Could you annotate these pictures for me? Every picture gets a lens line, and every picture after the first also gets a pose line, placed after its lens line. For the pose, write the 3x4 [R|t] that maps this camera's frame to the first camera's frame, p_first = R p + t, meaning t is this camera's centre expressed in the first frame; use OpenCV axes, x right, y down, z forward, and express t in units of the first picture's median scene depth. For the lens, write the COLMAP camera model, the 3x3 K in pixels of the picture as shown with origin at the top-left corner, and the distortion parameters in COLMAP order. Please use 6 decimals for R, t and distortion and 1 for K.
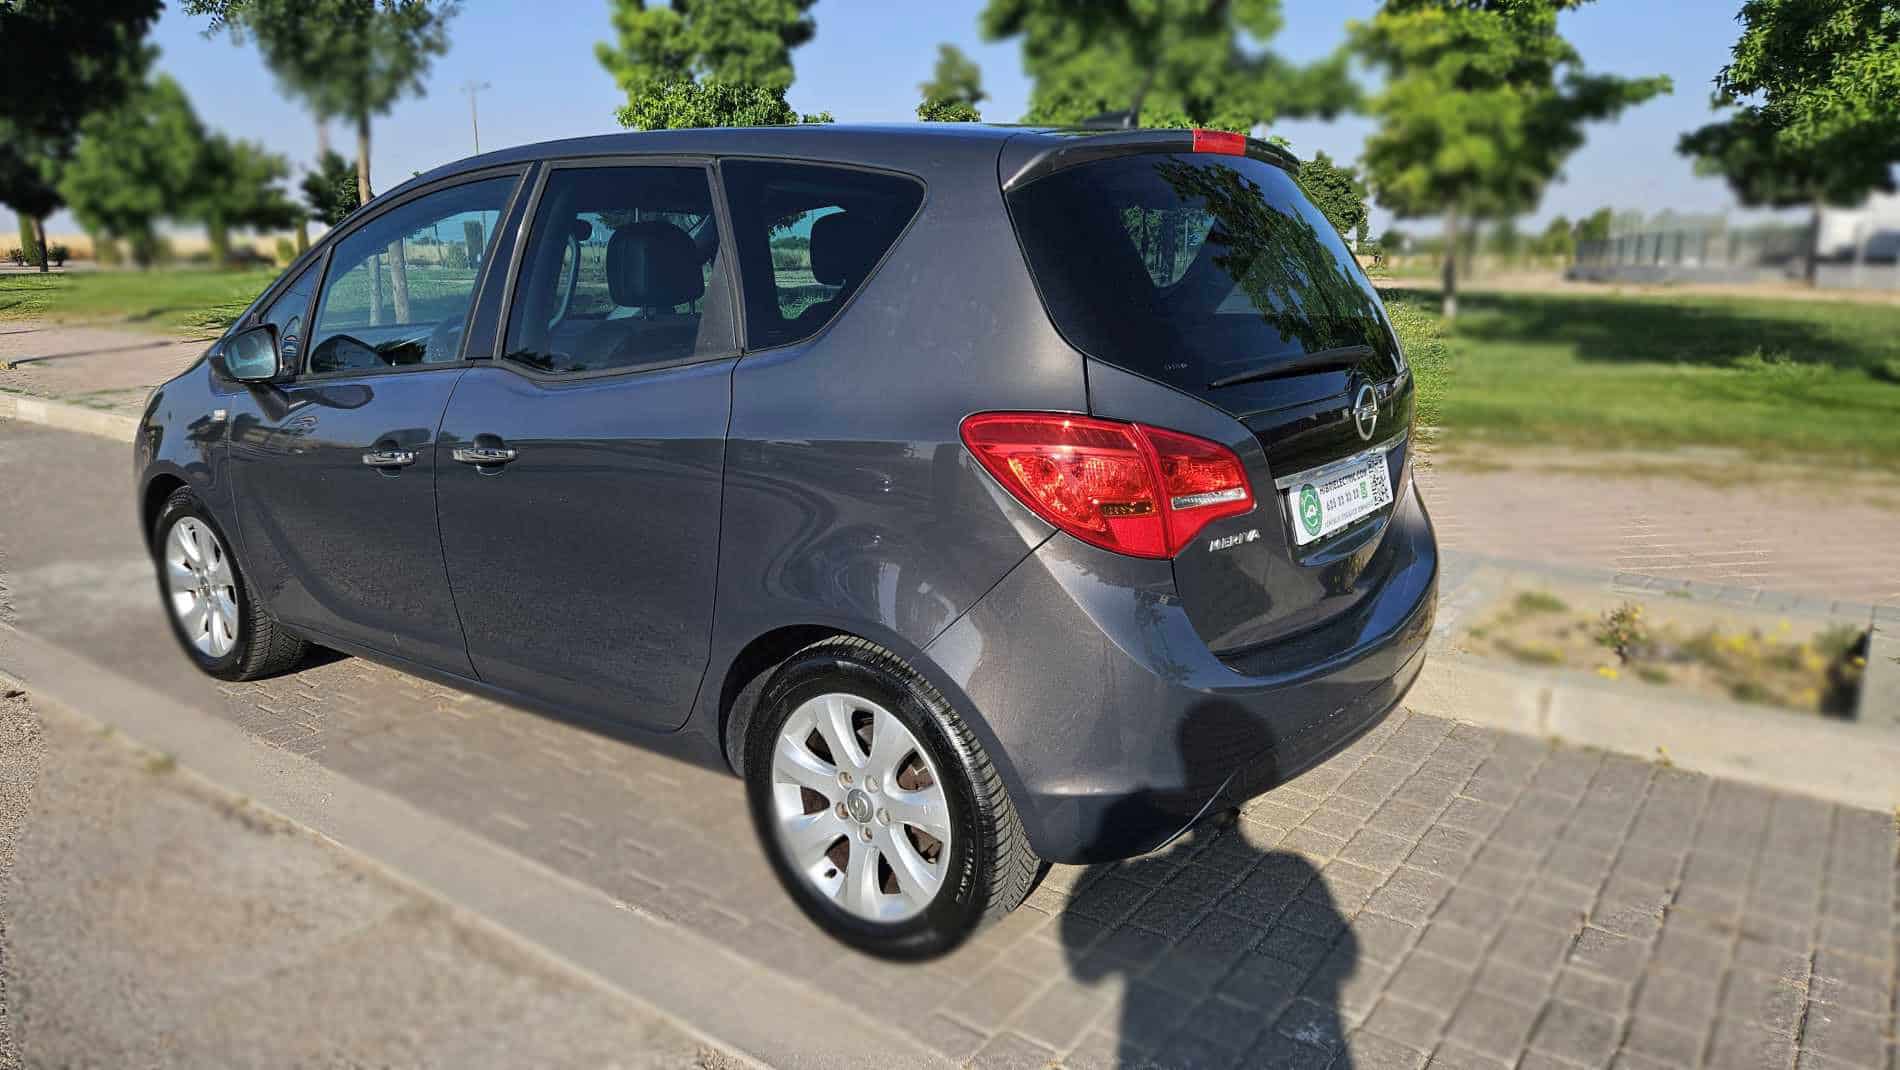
lens RADIAL K [[1233.1, 0, 950.0], [0, 1233.1, 535.0], [0, 0, 1]] dist [0.063649, -0.056730]
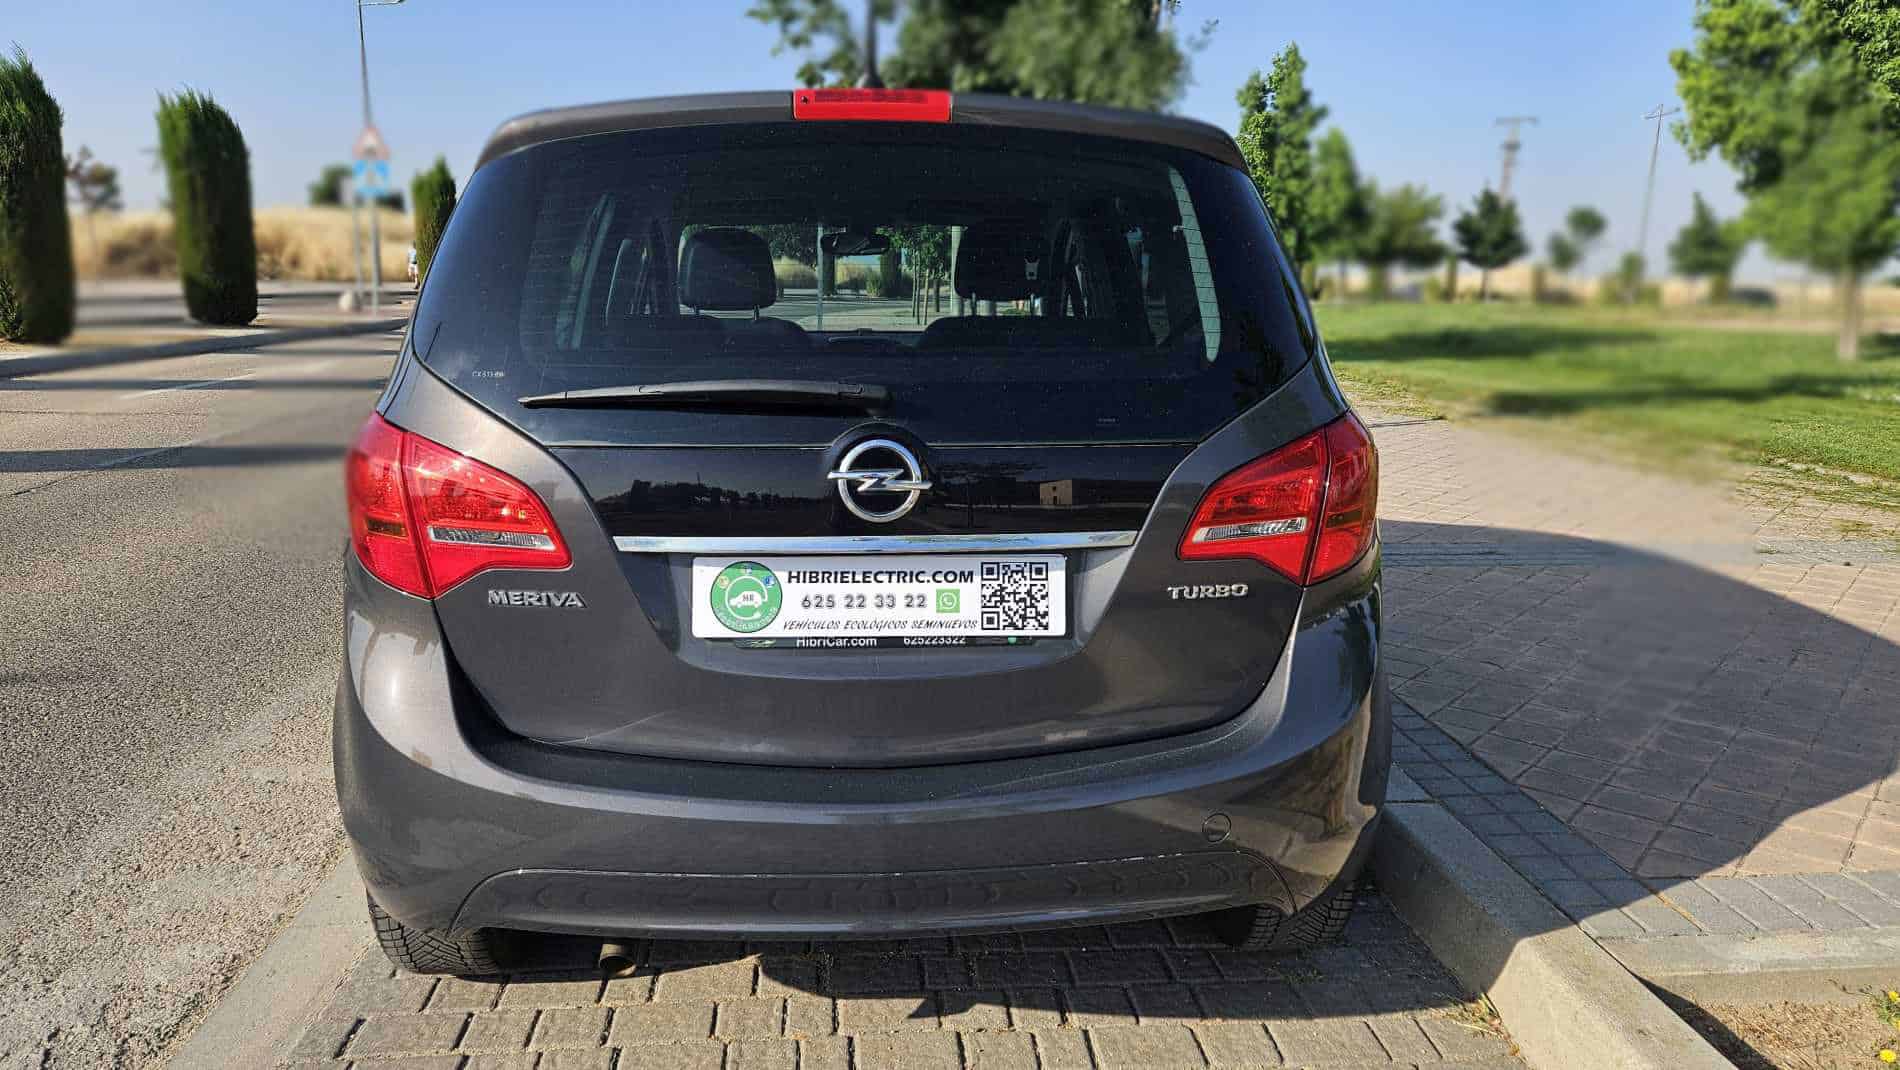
lens RADIAL K [[1233.4, 0, 944.8], [0, 1233.4, 544.8], [0, 0, 1]] dist [0.065391, -0.058215]
pose [[0.639508, 0.171558, -0.749398, 0.113190], [-0.188013, 0.980084, 0.063926, -0.014872], [0.745440, 0.100015, 0.659026, 0.075262]]
